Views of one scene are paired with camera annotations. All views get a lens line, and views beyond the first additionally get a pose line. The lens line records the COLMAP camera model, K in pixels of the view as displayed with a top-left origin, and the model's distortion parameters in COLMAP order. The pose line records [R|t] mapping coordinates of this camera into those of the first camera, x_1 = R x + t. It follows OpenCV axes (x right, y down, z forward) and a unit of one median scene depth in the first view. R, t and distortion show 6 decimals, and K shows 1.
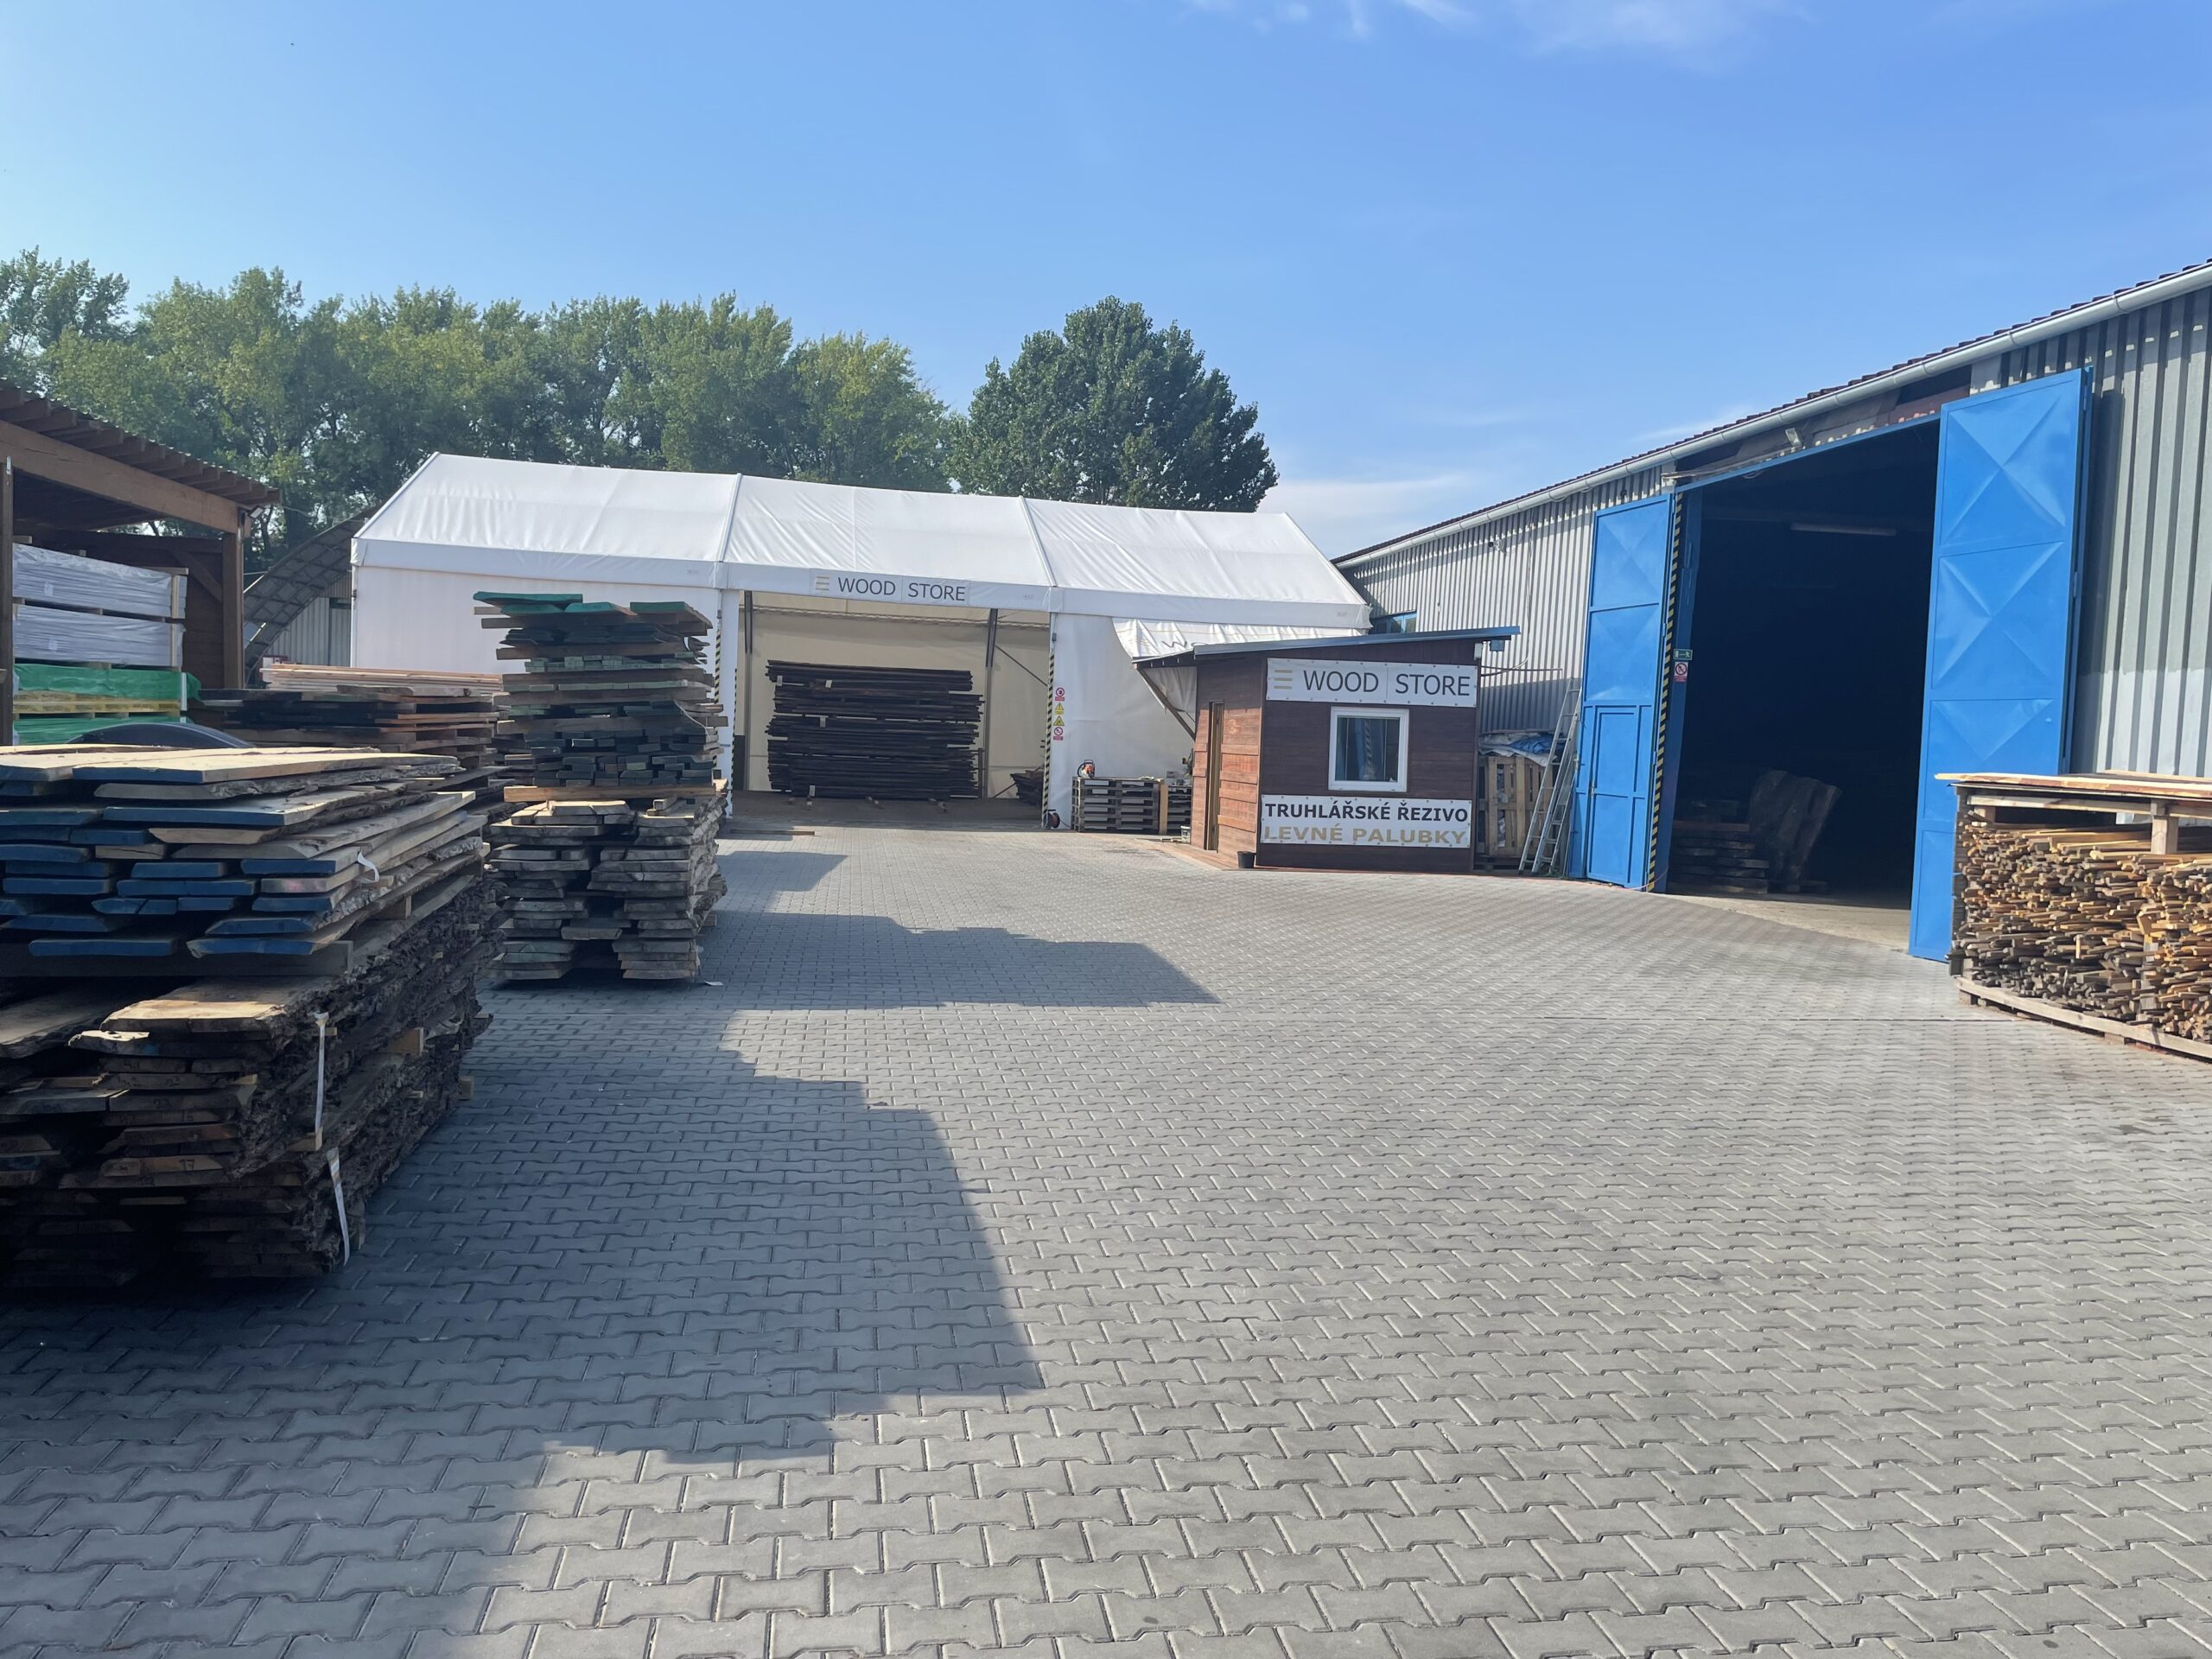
lens RADIAL K [[1657.7, 0, 1104.5], [0, 1657.7, 804.2], [0, 0, 1]] dist [0.079089, -0.102801]
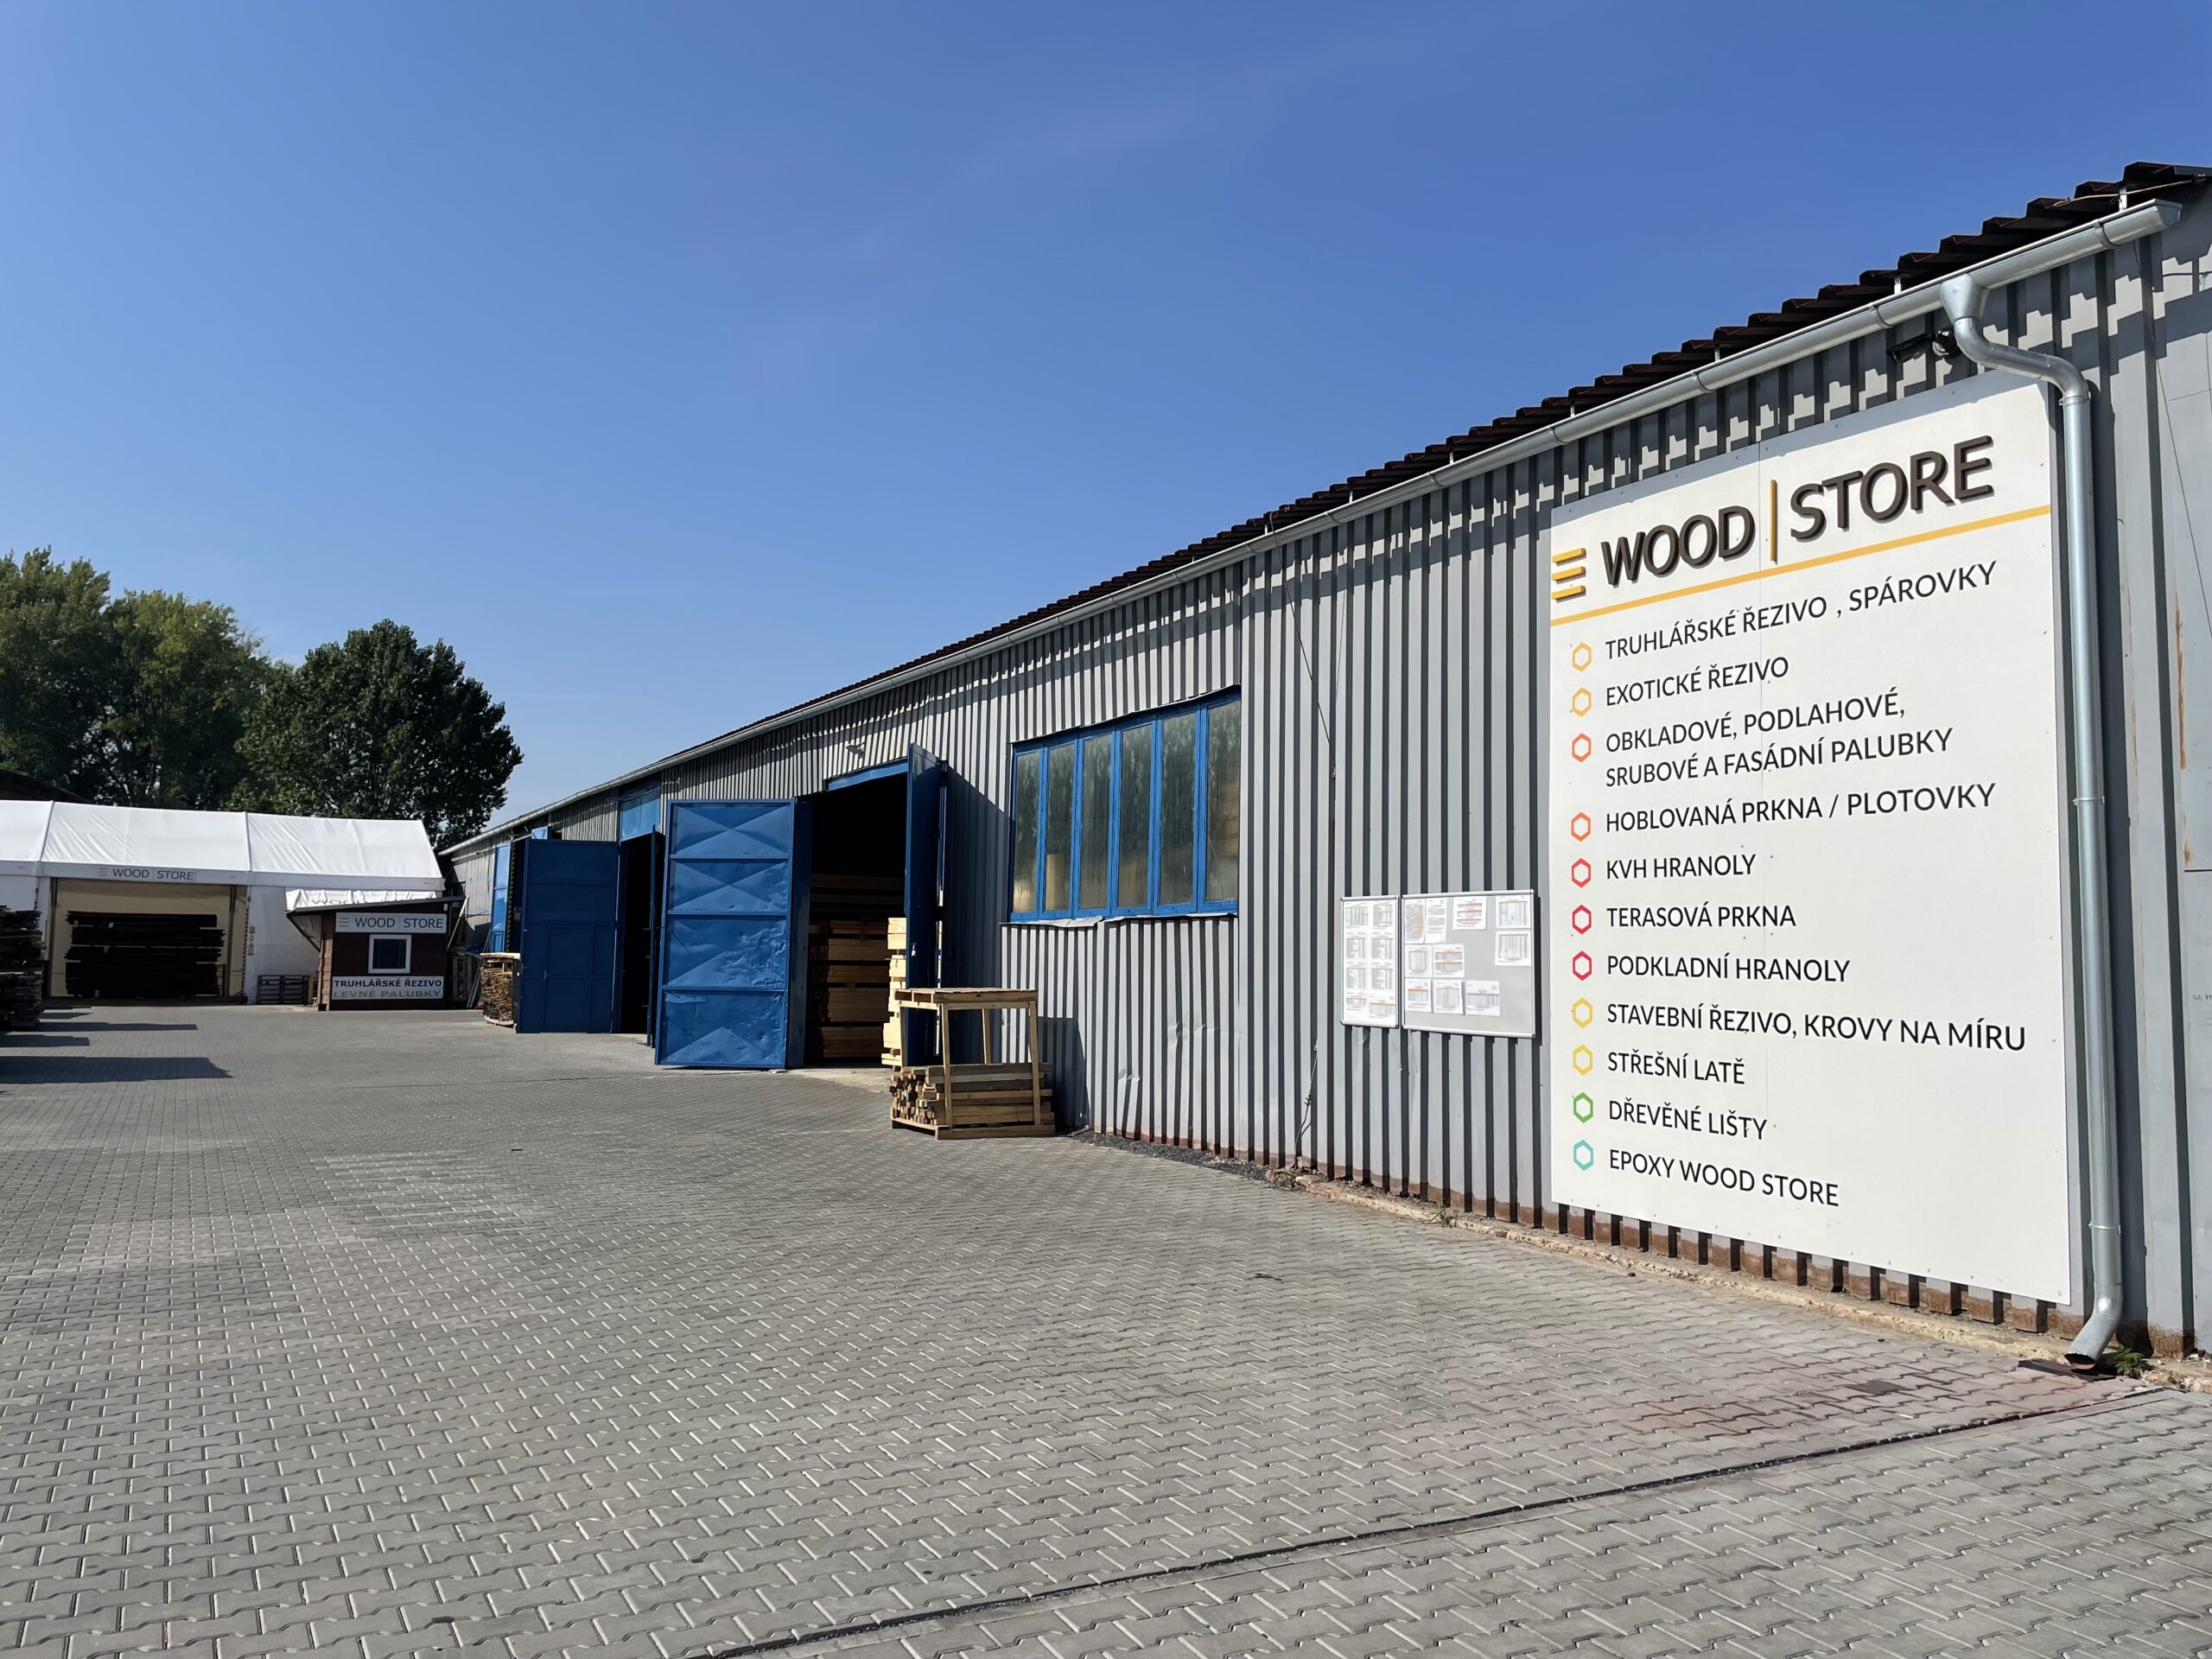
lens RADIAL K [[1657.7, 0, 1104.5], [0, 1657.7, 804.2], [0, 0, 1]] dist [0.079089, -0.102801]
pose [[0.939345, 0.003439, 0.342957, 0.157465], [0.040798, 0.991730, -0.121688, 0.042618], [-0.340539, 0.128299, 0.931436, -0.756127]]
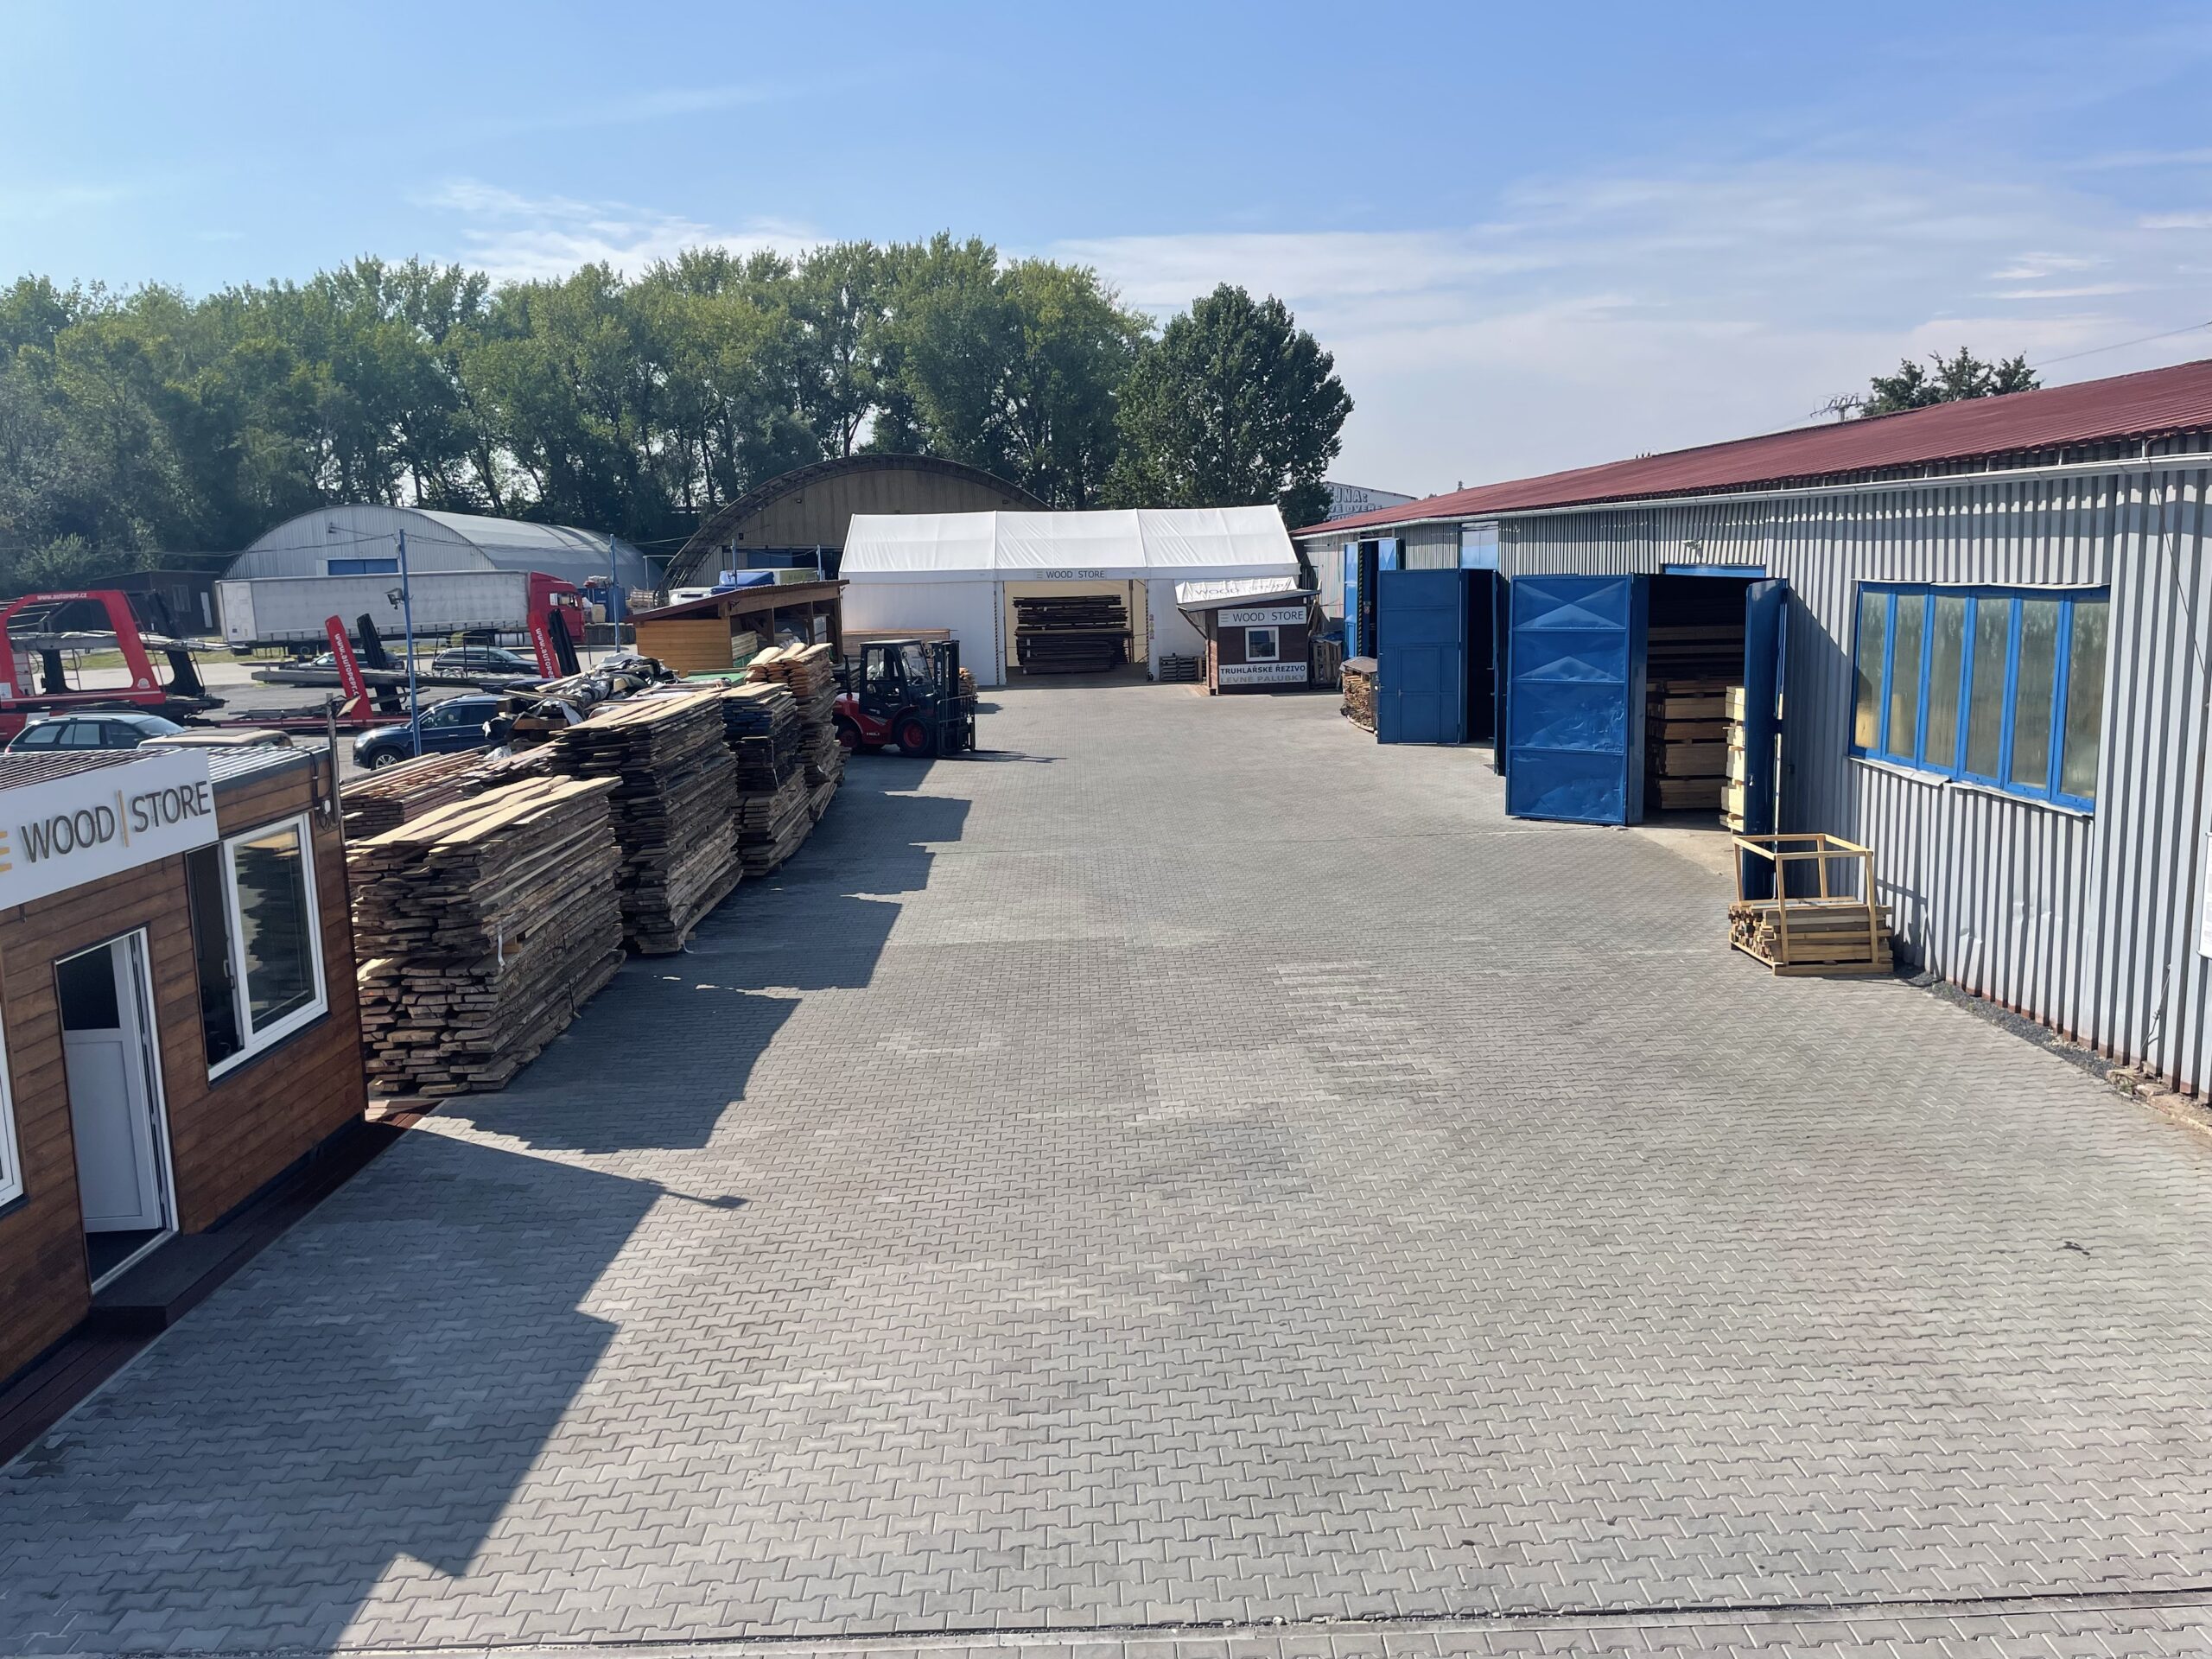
lens RADIAL K [[1657.7, 0, 1104.5], [0, 1657.7, 804.2], [0, 0, 1]] dist [0.079089, -0.102801]
pose [[0.989193, -0.047491, -0.138717, 0.143424], [0.061463, 0.993263, 0.098242, -0.029507], [0.133117, -0.105706, 0.985447, -0.823636]]
